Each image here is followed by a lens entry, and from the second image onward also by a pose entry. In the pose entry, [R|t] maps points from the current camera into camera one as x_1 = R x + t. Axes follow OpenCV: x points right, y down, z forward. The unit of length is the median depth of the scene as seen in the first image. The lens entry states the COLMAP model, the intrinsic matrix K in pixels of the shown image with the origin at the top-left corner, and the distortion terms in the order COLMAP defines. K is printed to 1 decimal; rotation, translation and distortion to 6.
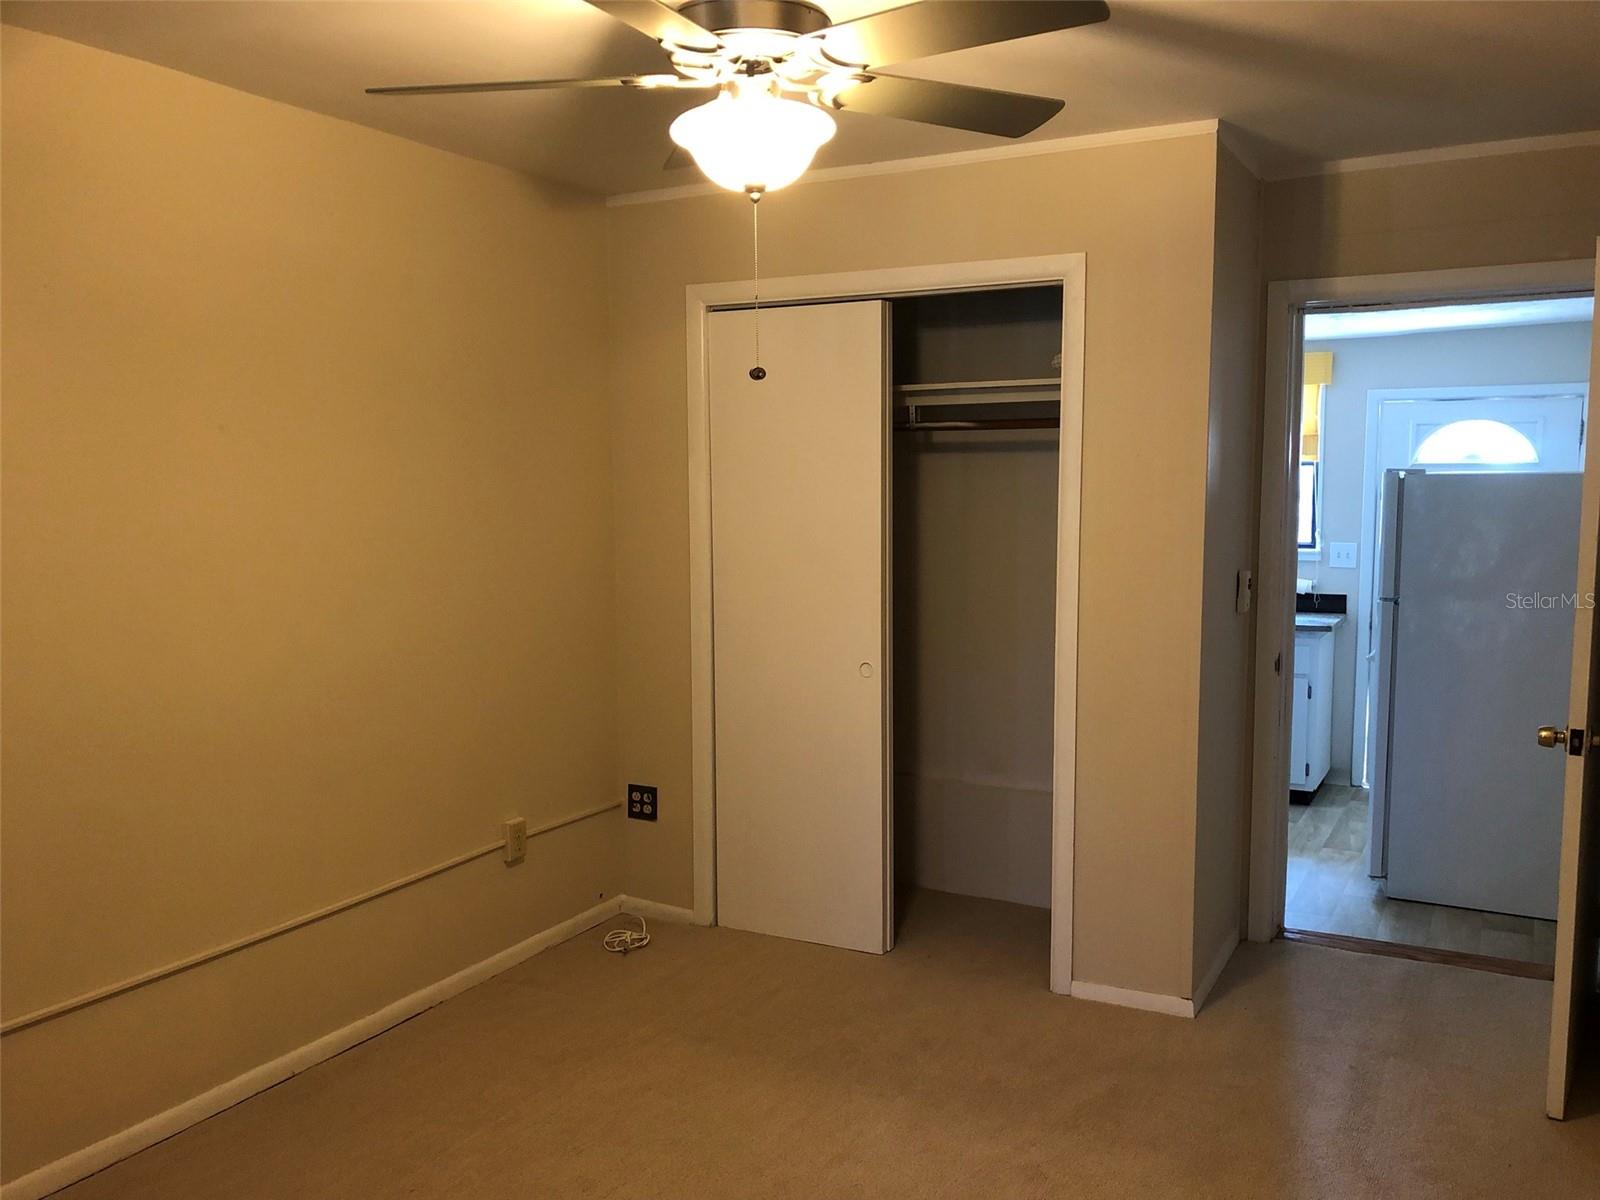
lens RADIAL K [[1337.3, 0, 812.1], [0, 1337.3, 606.4], [0, 0, 1]] dist [0.038745, -0.027838]
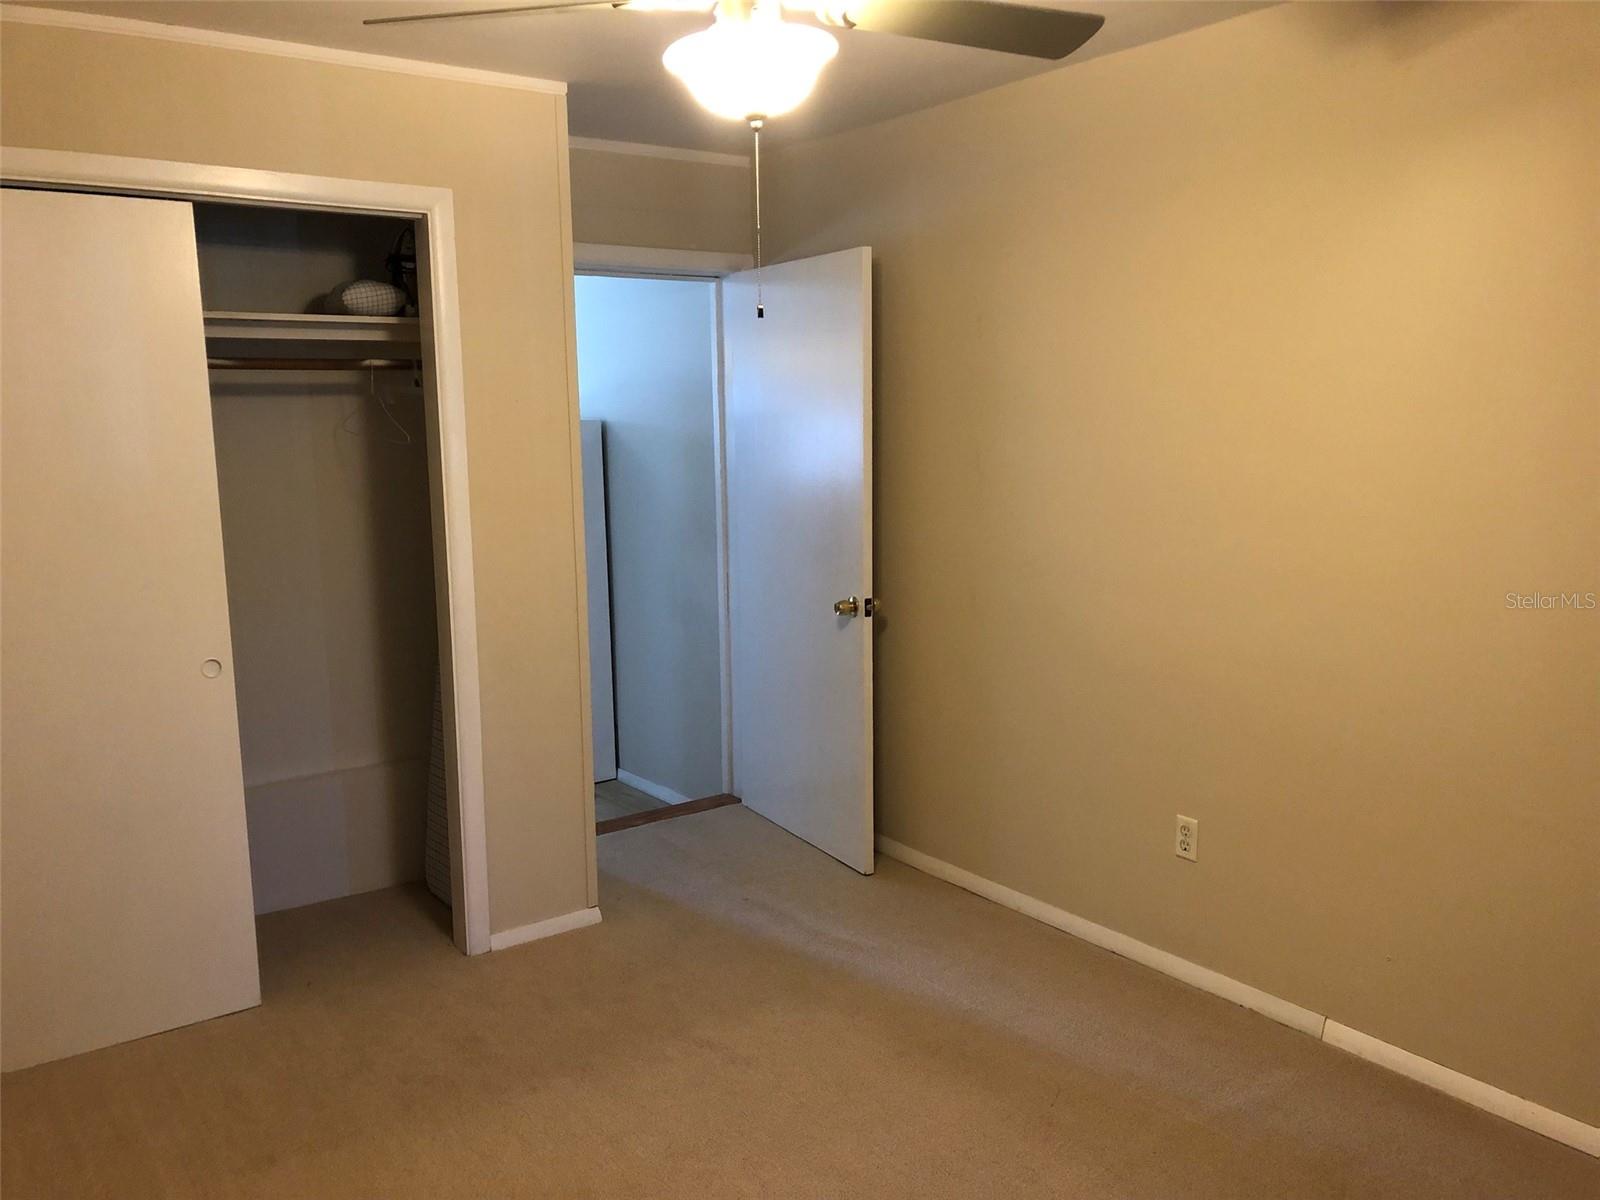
lens RADIAL K [[1337.3, 0, 811.0], [0, 1337.3, 597.9], [0, 0, 1]] dist [0.038745, -0.027838]
pose [[0.443818, -0.128861, 0.886804, -0.558201], [0.098766, 0.990612, 0.094516, -0.037884], [-0.890658, 0.045638, 0.452378, 0.339128]]
